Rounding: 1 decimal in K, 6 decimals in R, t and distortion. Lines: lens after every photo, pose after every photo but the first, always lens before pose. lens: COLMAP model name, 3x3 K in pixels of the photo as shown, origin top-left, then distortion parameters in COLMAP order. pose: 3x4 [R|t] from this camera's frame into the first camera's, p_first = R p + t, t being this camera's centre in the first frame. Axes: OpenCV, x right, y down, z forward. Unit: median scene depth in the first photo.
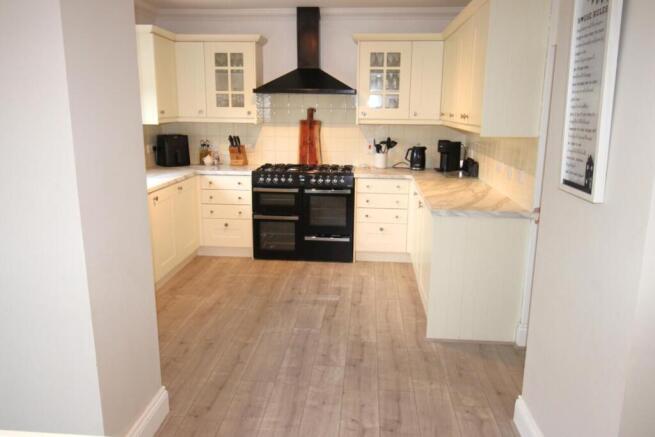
lens RADIAL K [[499.9, 0, 327.5], [0, 499.9, 218.5], [0, 0, 1]] dist [-0.001496, 0.000515]
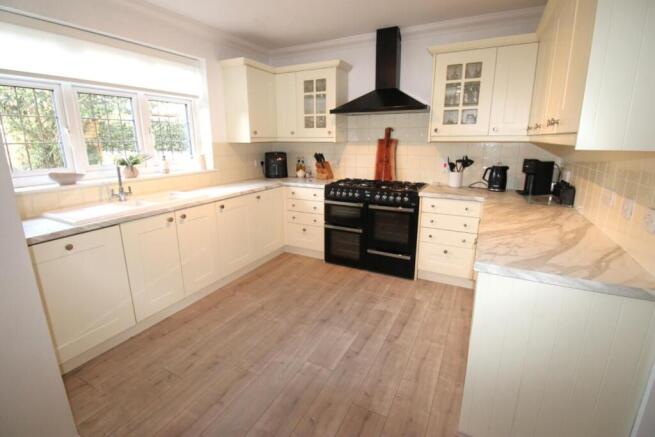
lens RADIAL K [[305.1, 0, 327.1], [0, 305.1, 211.7], [0, 0, 1]] dist [-0.000063, -0.017684]
pose [[0.916729, 0.079259, -0.391568, 0.122163], [-0.074394, 0.996847, 0.027606, -0.053714], [0.392522, 0.003824, 0.919735, 0.374211]]
